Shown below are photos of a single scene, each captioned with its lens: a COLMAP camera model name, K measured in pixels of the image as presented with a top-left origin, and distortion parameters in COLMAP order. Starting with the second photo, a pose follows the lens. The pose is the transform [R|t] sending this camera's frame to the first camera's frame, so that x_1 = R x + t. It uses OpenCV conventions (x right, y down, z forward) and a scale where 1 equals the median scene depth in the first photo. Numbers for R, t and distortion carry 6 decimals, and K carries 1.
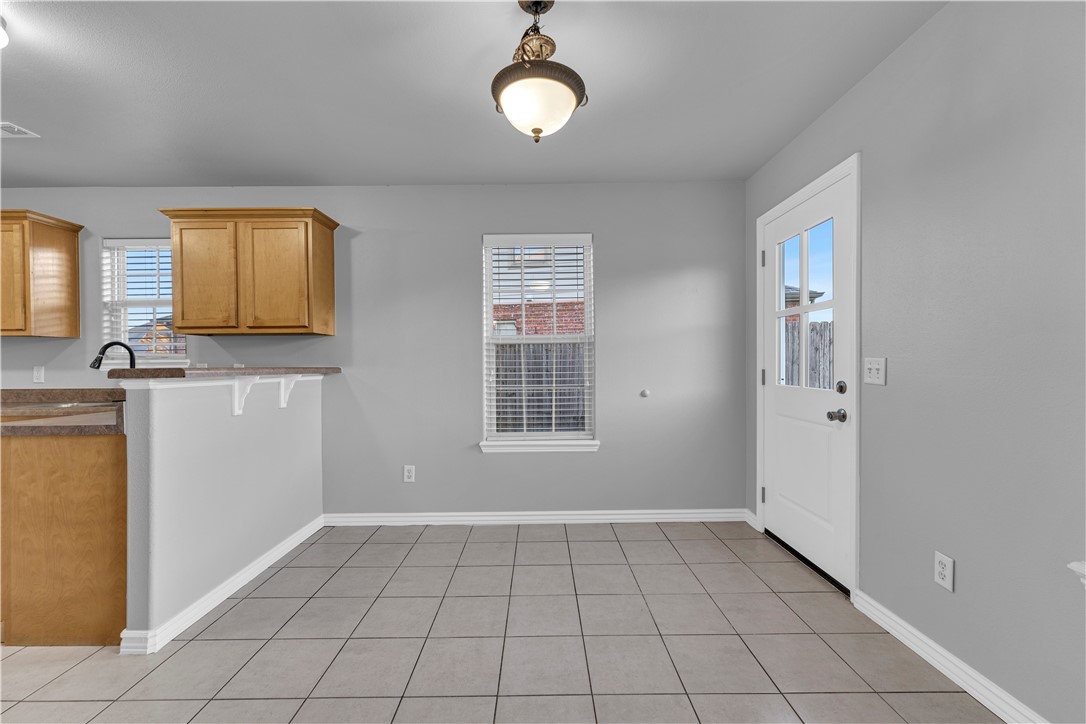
lens RADIAL K [[493.4, 0, 543.0], [0, 493.4, 362.0], [0, 0, 1]] dist [0.001842, 0.000043]
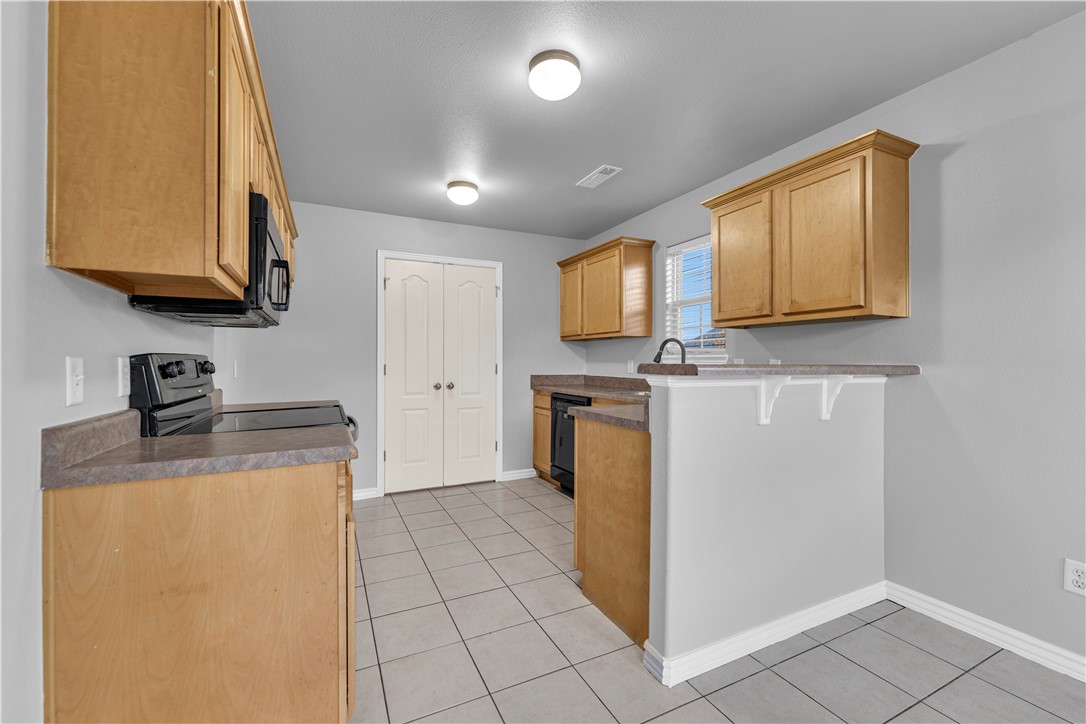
lens RADIAL K [[465.2, 0, 543.0], [0, 465.2, 362.0], [0, 0, 1]] dist [0.001429, 0.000235]
pose [[0.497552, 0.011887, -0.867353, -0.126247], [-0.003930, 0.999927, 0.011449, 0.000734], [0.867426, -0.002288, 0.497562, 0.270161]]
